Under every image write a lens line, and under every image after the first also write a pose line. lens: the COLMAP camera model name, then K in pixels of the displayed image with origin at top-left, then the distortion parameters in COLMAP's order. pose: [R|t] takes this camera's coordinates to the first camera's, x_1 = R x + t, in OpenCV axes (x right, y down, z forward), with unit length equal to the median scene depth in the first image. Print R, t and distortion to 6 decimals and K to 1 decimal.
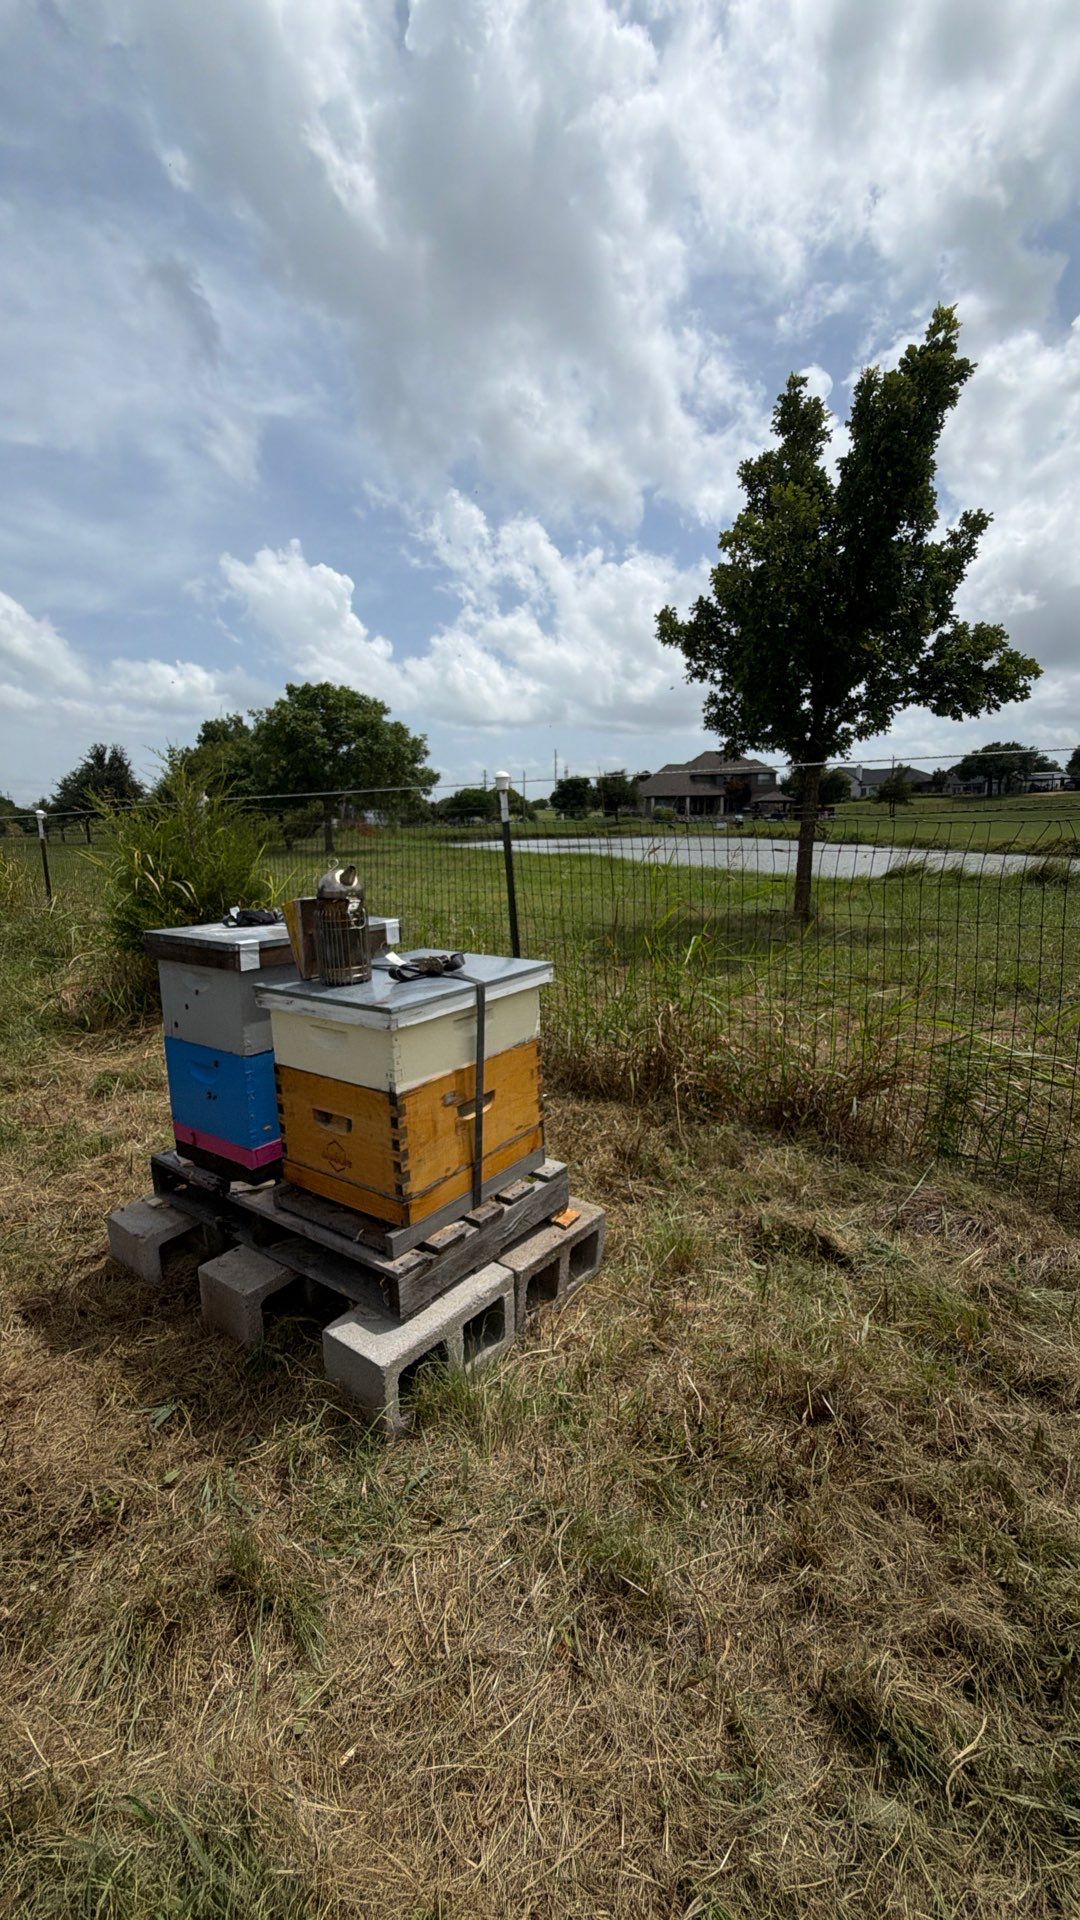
lens RADIAL K [[762.8, 0, 540.0], [0, 762.8, 960.0], [0, 0, 1]] dist [-0.008870, 0.003989]
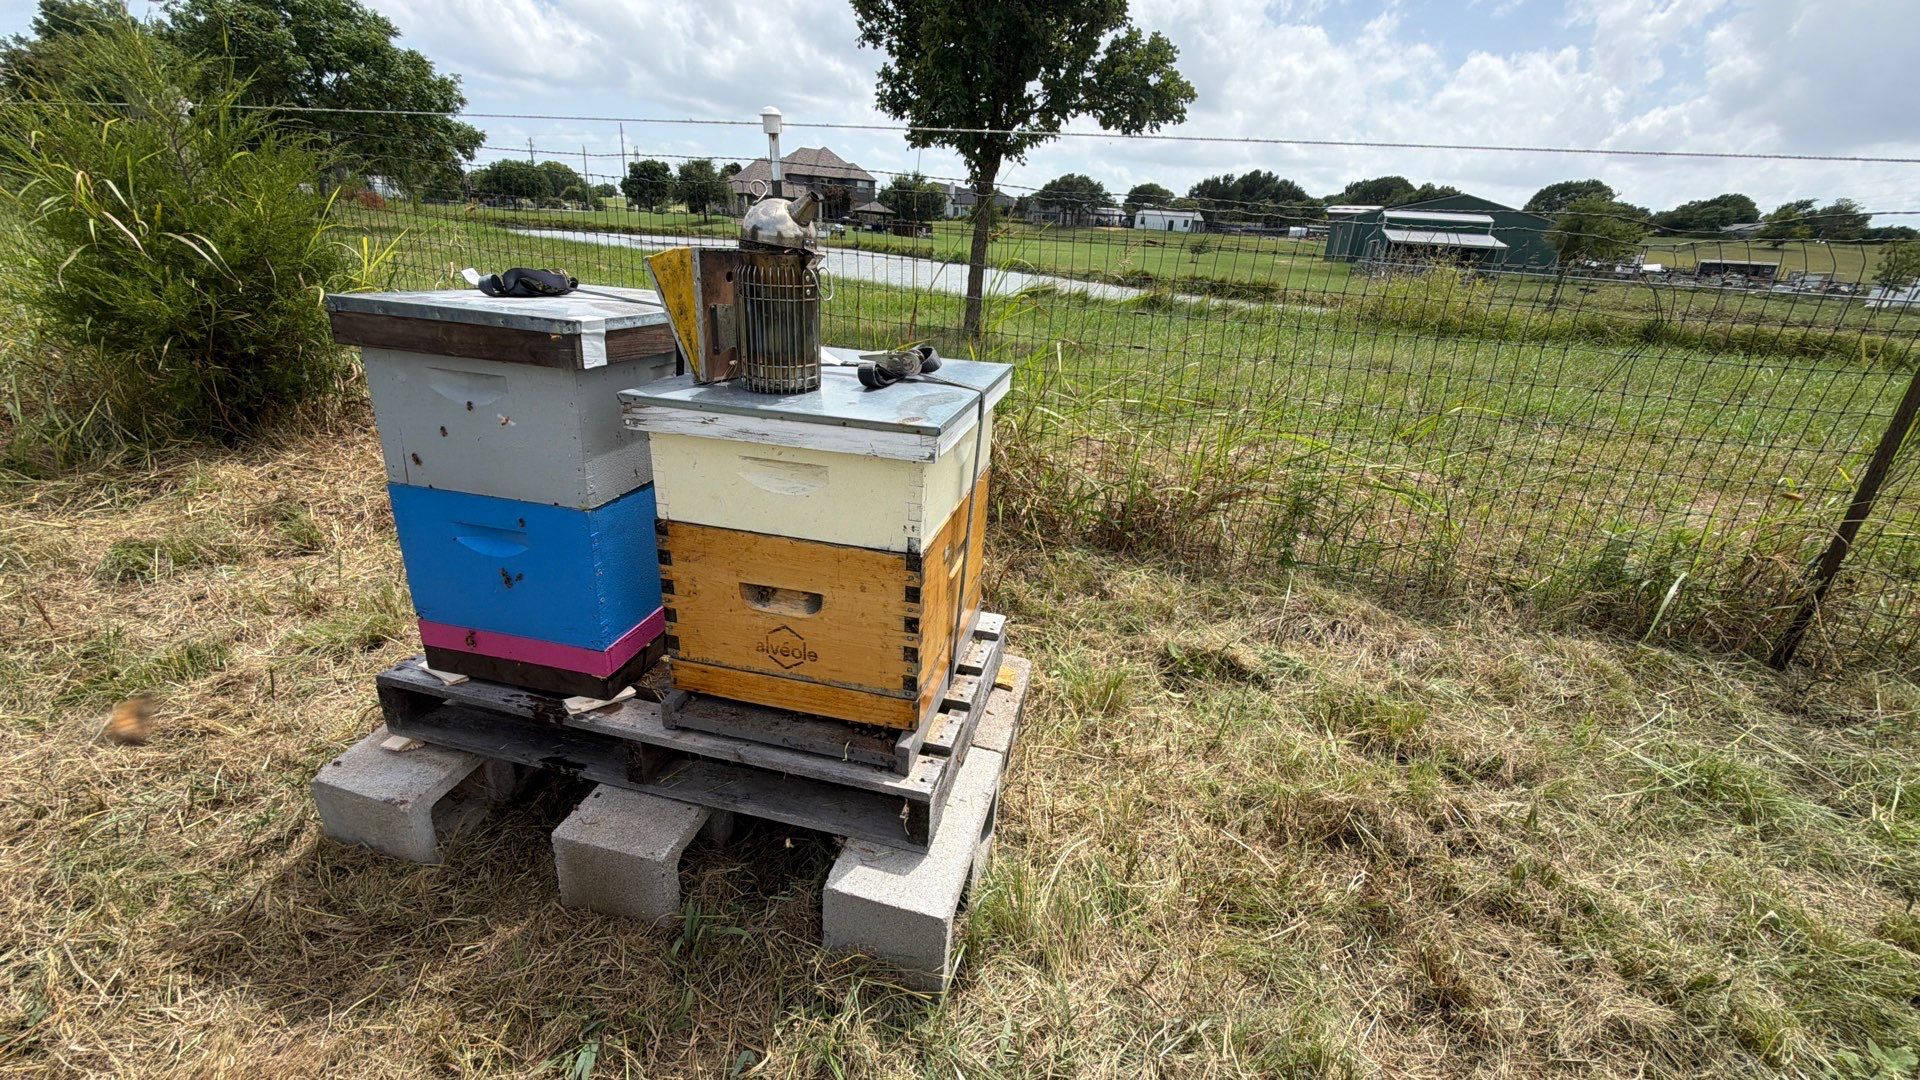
lens RADIAL K [[762.8, 0, 960.0], [0, 762.8, 540.0], [0, 0, 1]] dist [-0.008870, 0.003989]
pose [[0.916877, -0.072625, 0.392508, -0.319579], [-0.010511, 0.978576, 0.205617, 0.017353], [-0.399032, -0.192651, 0.896470, 0.283662]]
